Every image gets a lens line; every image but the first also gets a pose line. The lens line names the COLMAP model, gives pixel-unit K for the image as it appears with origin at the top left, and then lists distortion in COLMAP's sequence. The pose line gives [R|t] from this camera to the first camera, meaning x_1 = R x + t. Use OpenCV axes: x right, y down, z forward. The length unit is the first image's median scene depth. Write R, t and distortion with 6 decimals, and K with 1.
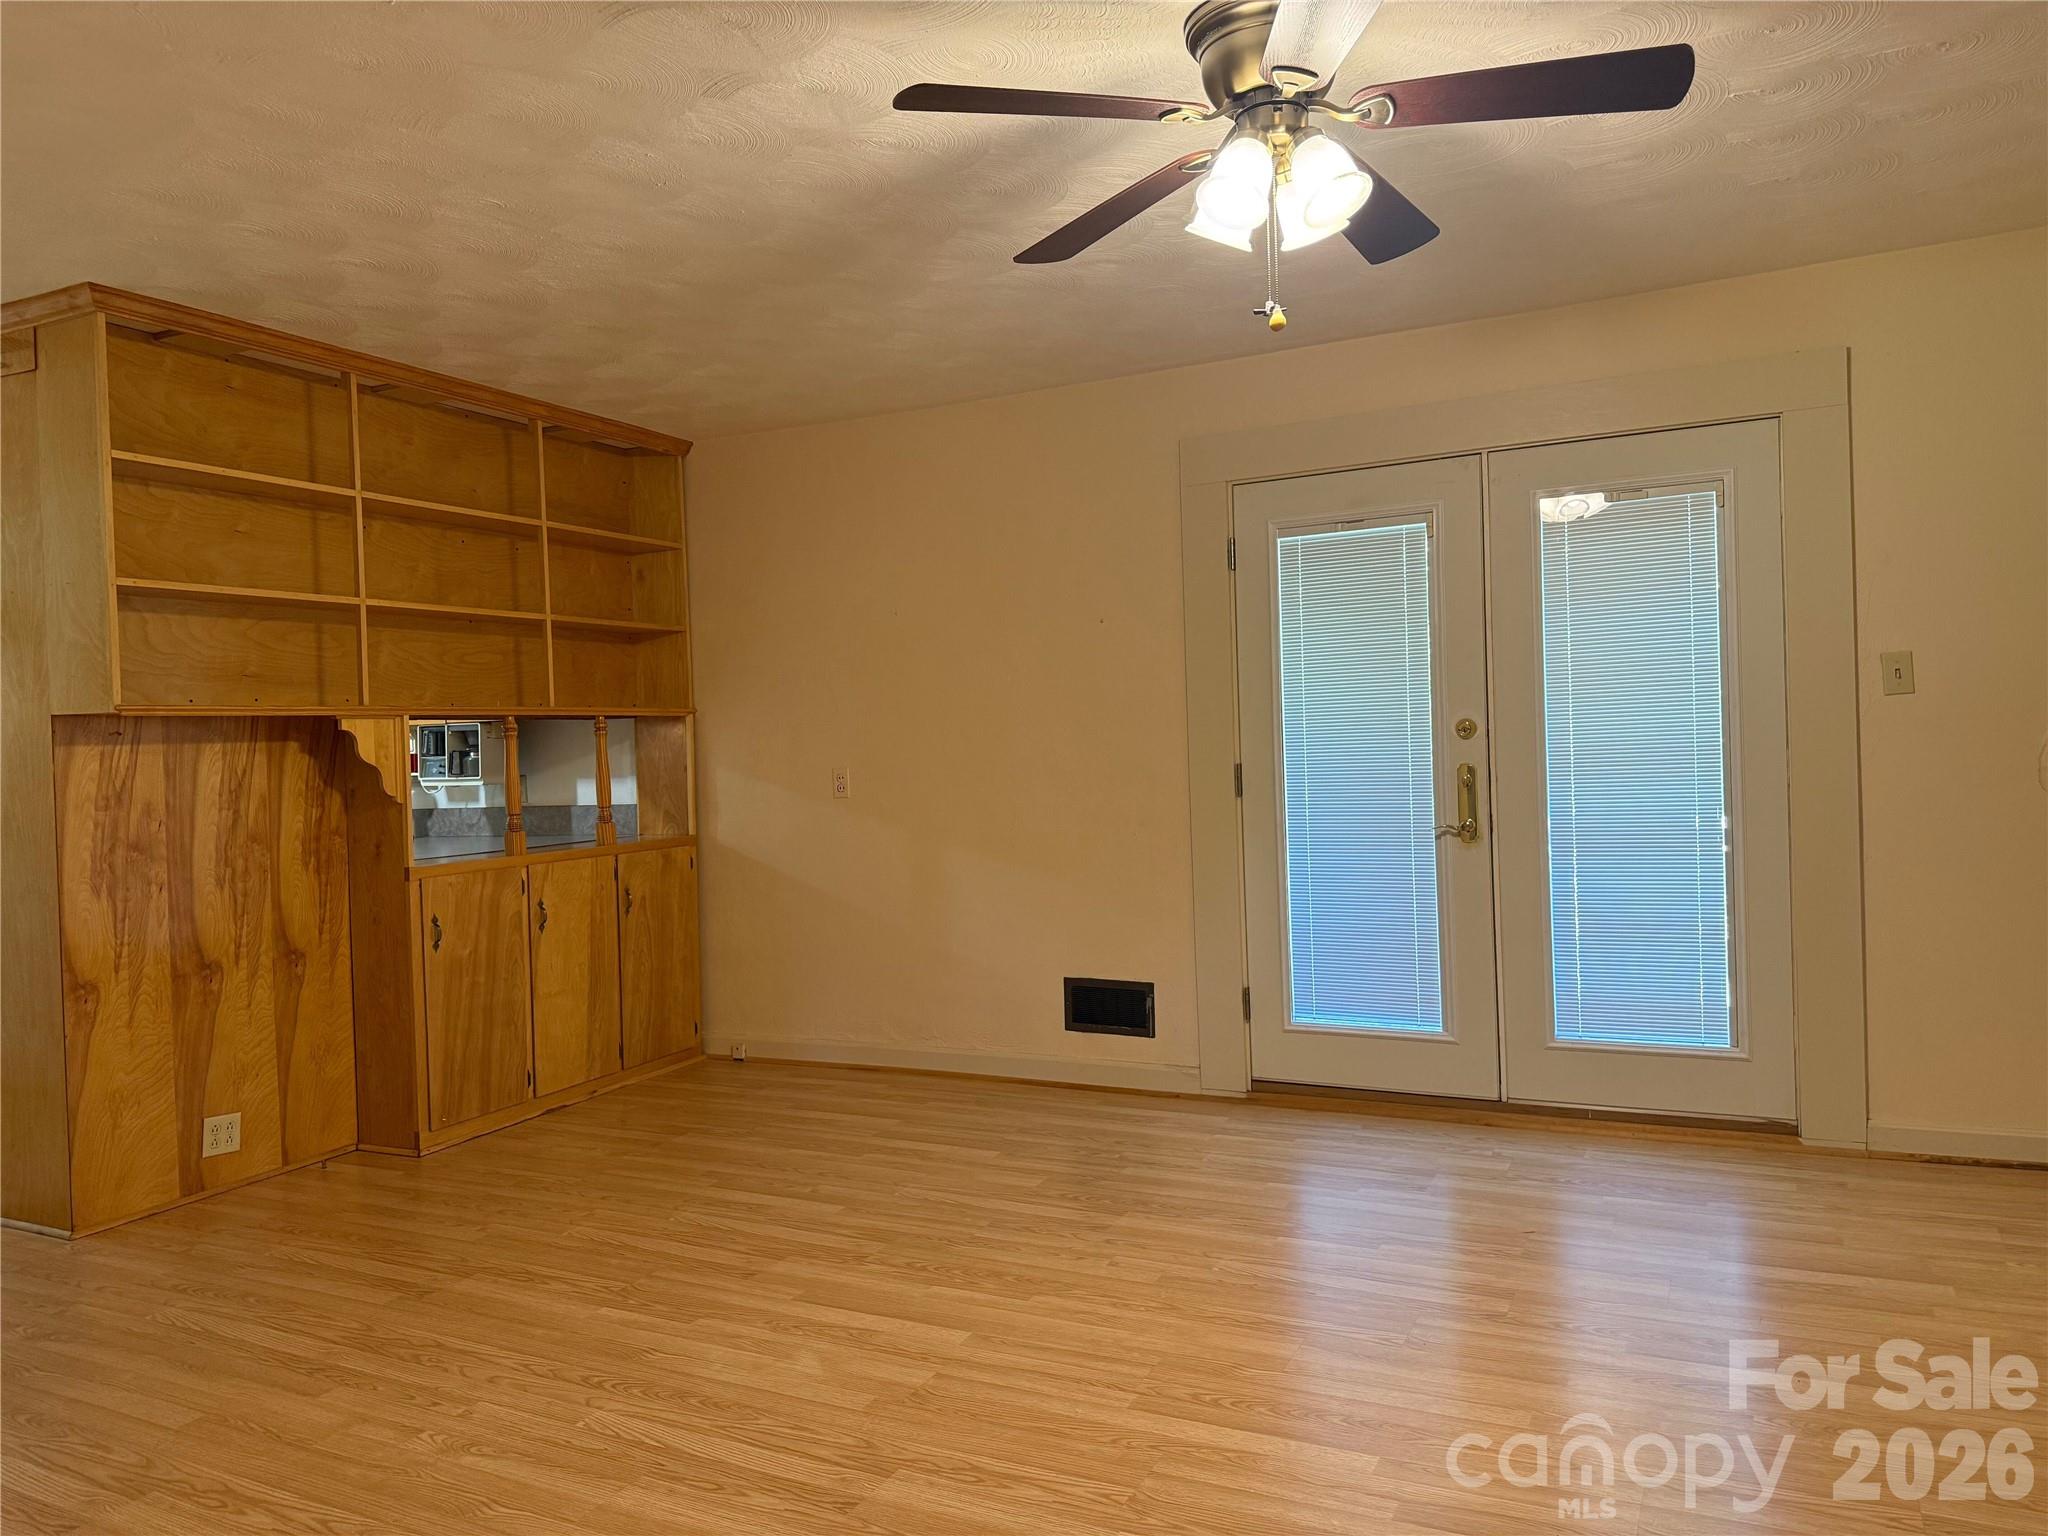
lens RADIAL K [[1431.0, 0, 1024.0], [0, 1431.0, 768.0], [0, 0, 1]] dist [0.104323, -0.170999]
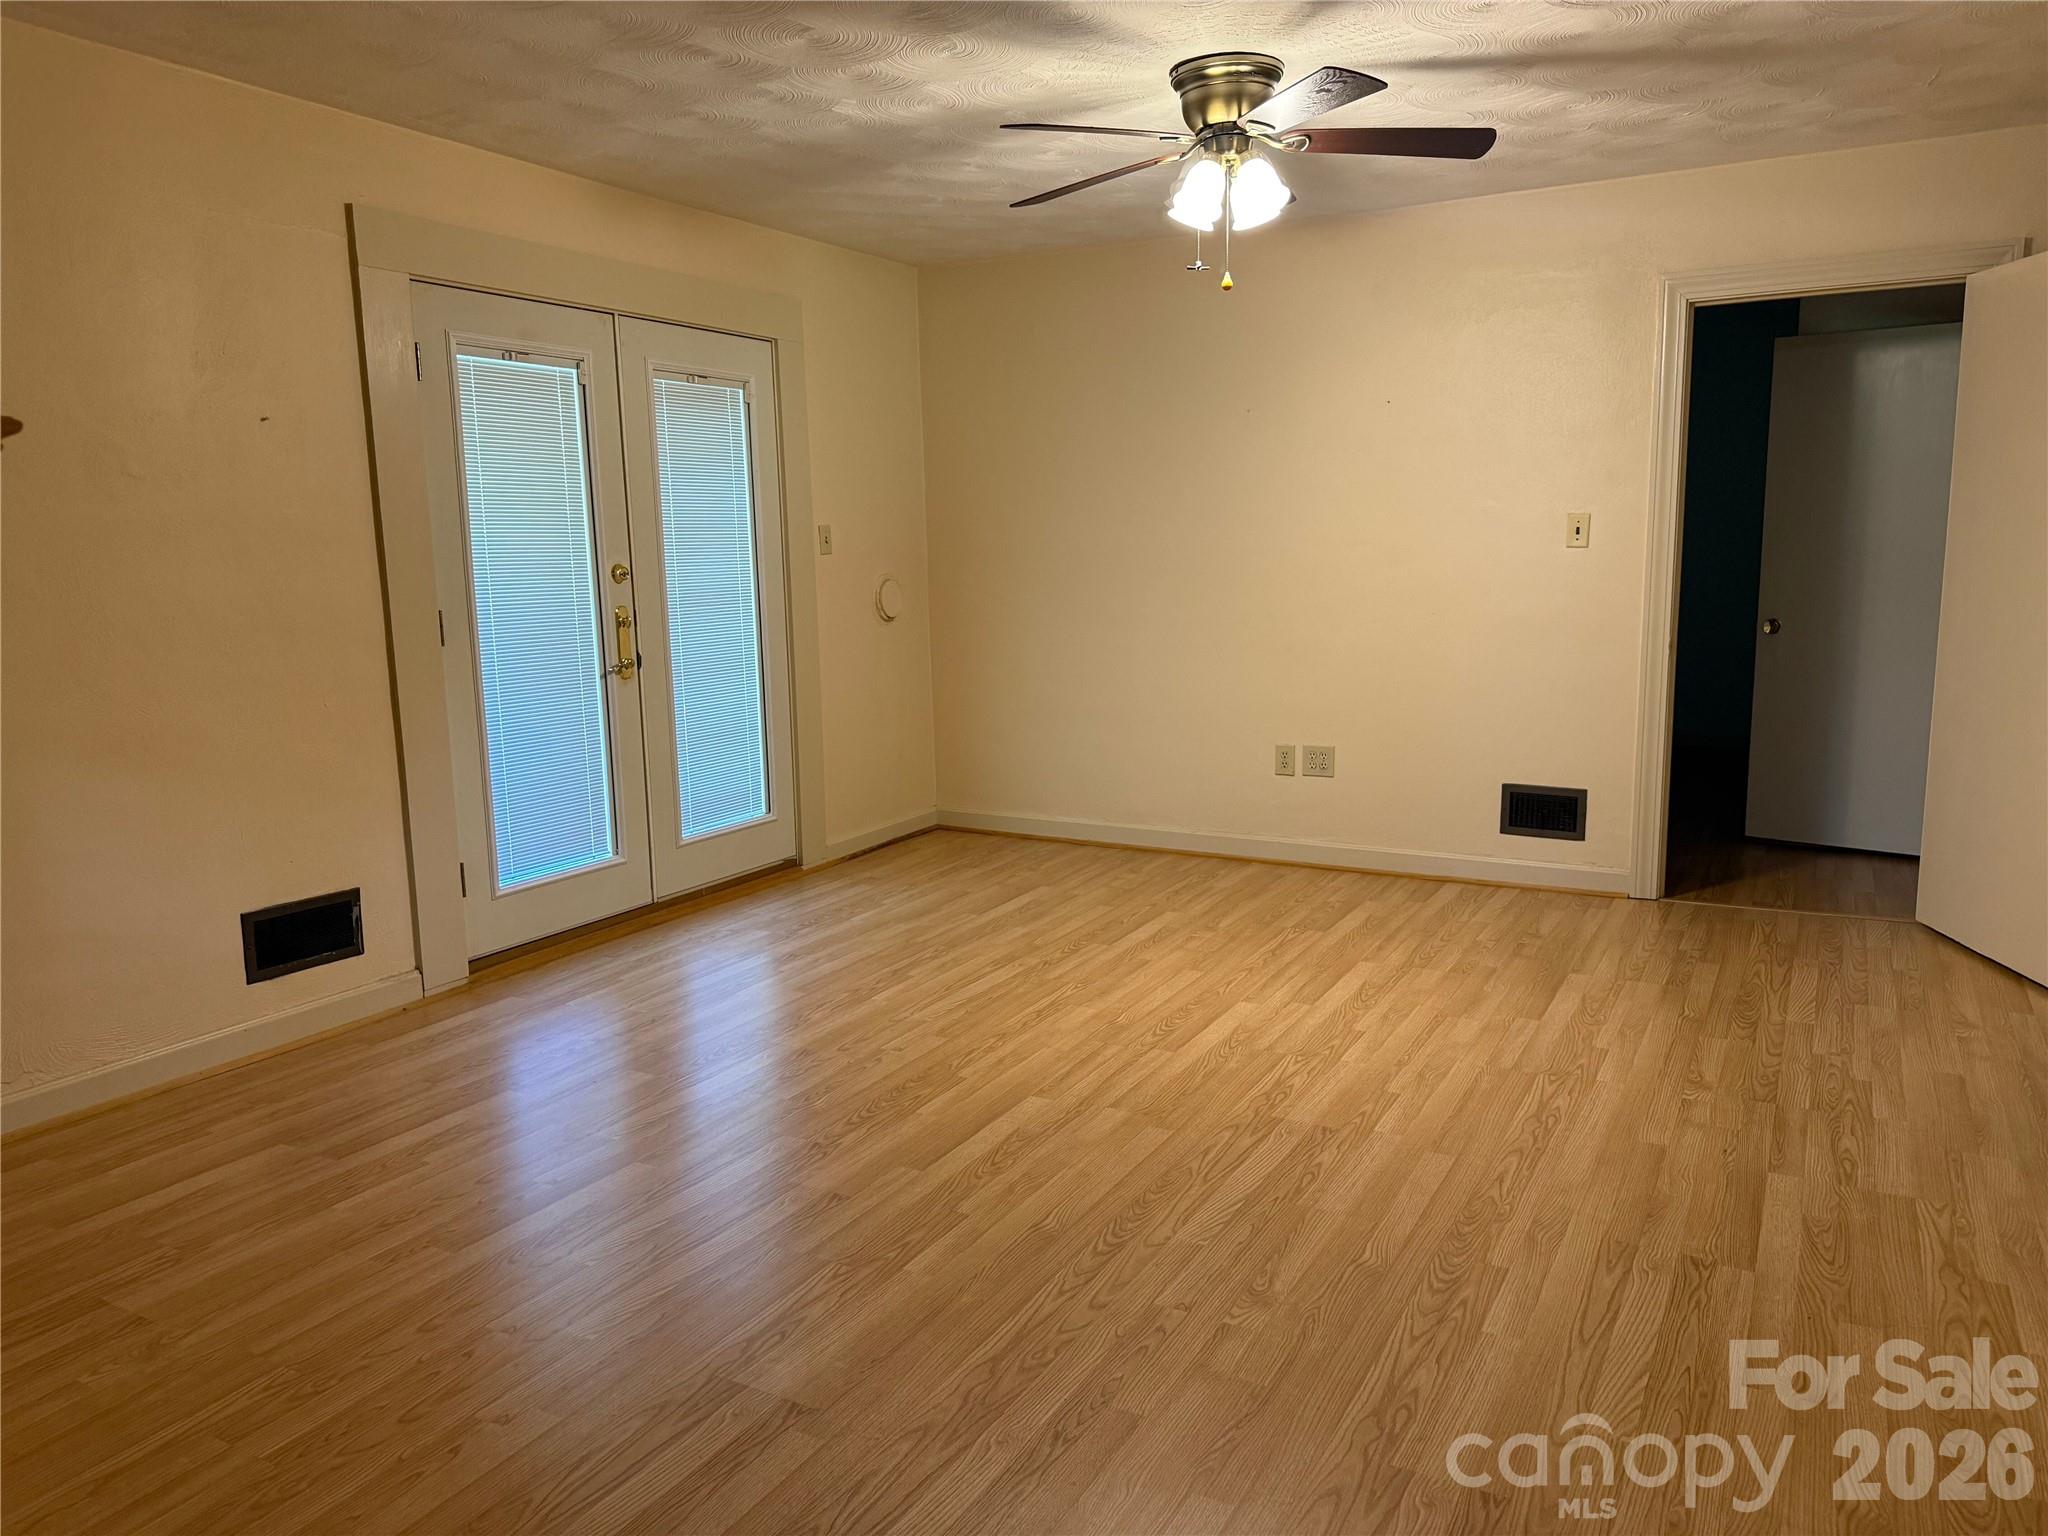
lens RADIAL K [[1431.0, 0, 1024.0], [0, 1431.0, 768.0], [0, 0, 1]] dist [0.104323, -0.170999]
pose [[0.047907, -0.119505, 0.991677, -0.826053], [0.038593, 0.992297, 0.117715, 0.001849], [-0.998106, 0.032632, 0.052150, 0.691905]]
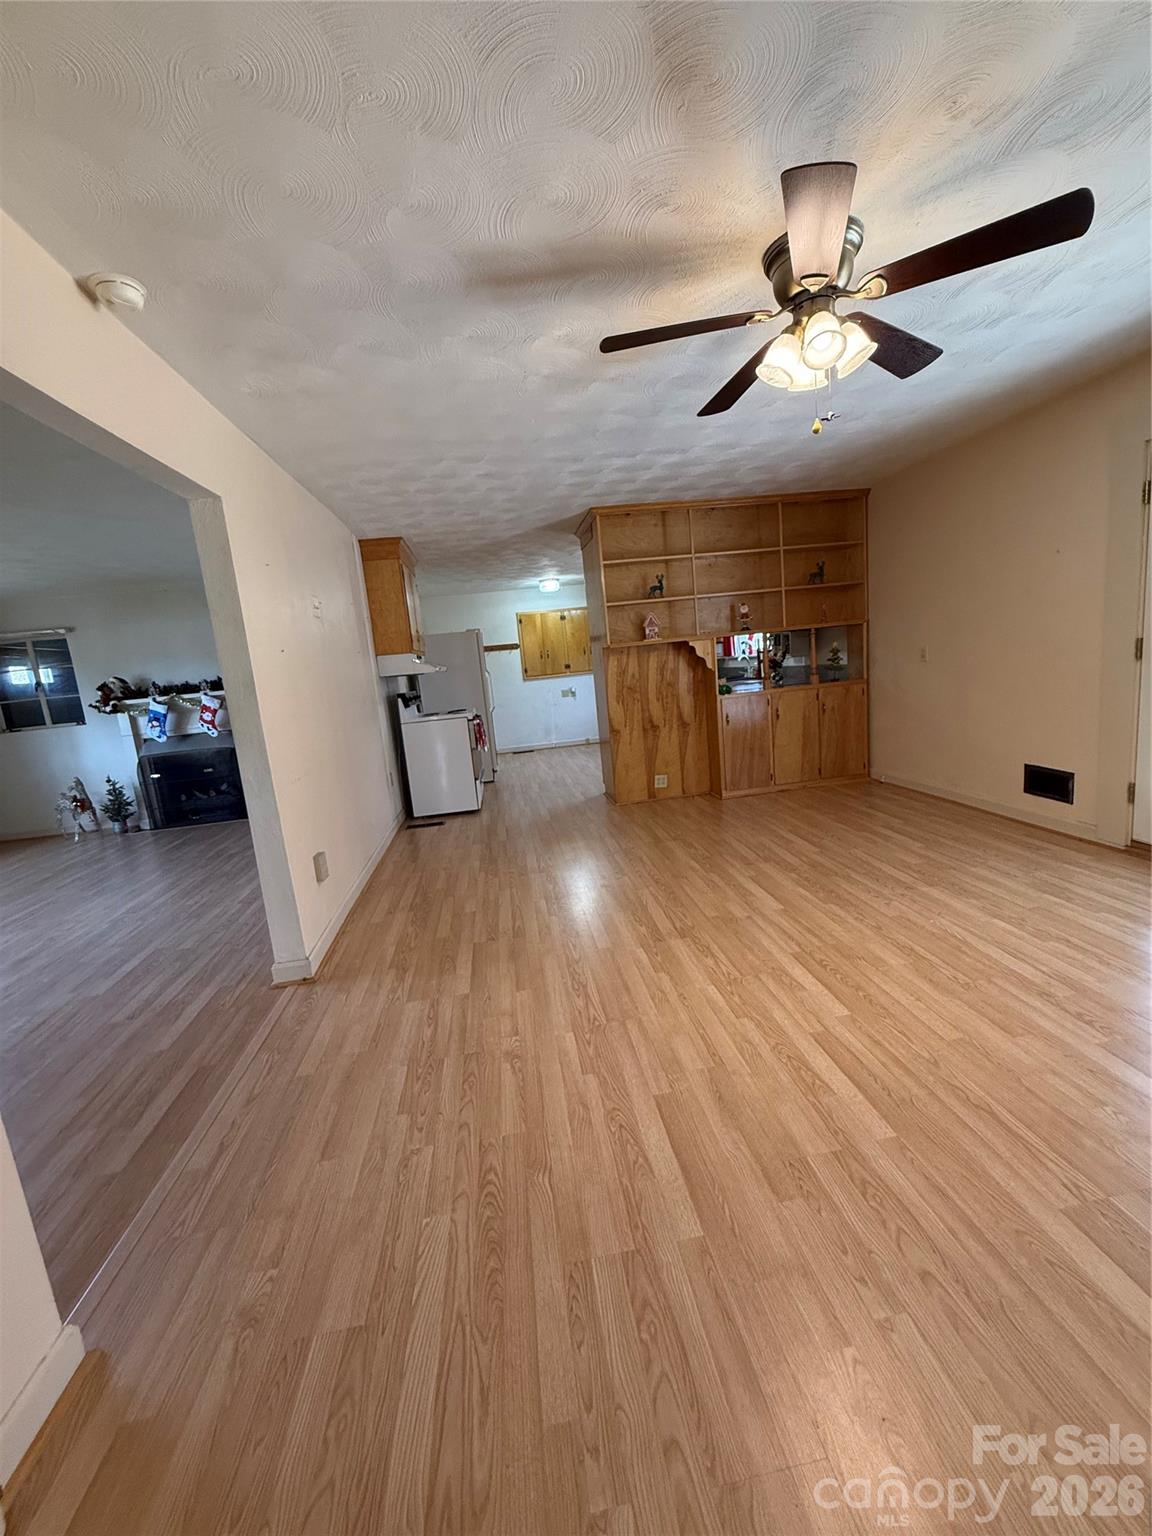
lens RADIAL K [[613.4, 0, 578.0], [0, 613.4, 759.6], [0, 0, 1]] dist [0.001182, 0.000027]
pose [[0.561253, 0.110784, -0.820196, 0.418568], [0.060932, 0.982781, 0.174440, -0.030817], [0.825398, -0.147881, 0.544838, 0.158411]]
